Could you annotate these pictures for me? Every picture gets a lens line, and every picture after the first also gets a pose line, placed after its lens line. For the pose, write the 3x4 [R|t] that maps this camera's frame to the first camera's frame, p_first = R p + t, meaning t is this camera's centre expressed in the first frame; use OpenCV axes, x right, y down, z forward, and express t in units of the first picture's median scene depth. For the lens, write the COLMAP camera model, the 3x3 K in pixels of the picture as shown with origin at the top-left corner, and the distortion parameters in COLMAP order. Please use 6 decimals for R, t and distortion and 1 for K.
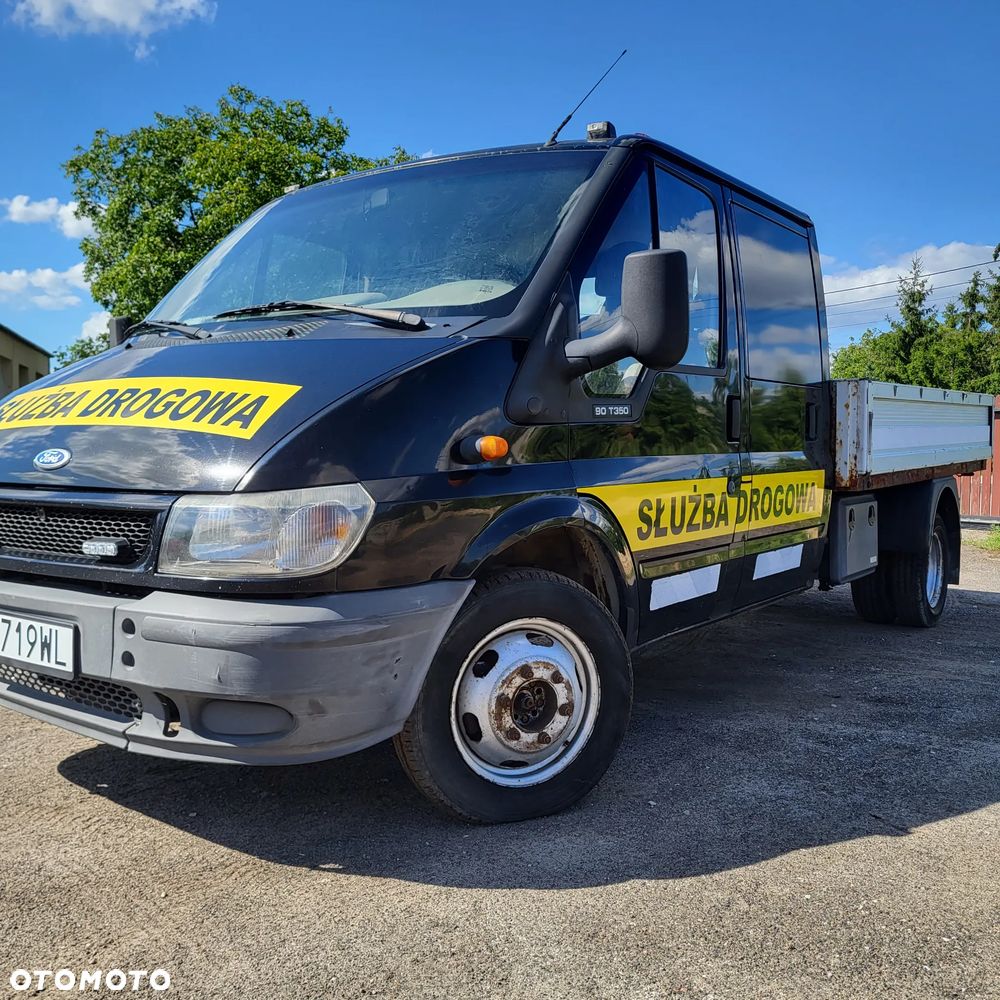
lens RADIAL K [[1005.2, 0, 515.5], [0, 1005.2, 500.2], [0, 0, 1]] dist [0.060804, -0.031368]
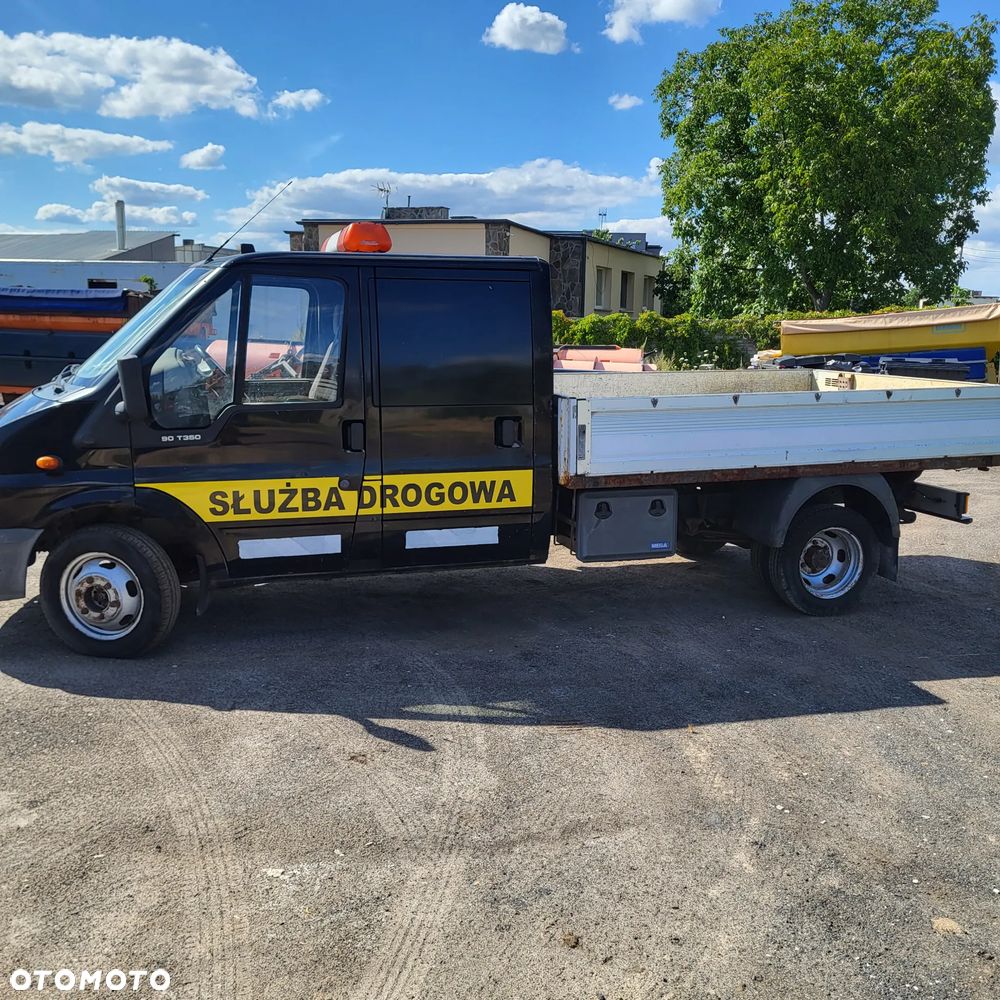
lens RADIAL K [[1005.2, 0, 515.5], [0, 1005.2, 500.2], [0, 0, 1]] dist [0.060804, -0.031368]
pose [[0.785284, 0.116877, -0.608003, 1.396340], [-0.043884, 0.990058, 0.133639, -0.210111], [0.617578, -0.078263, 0.782606, 0.012042]]
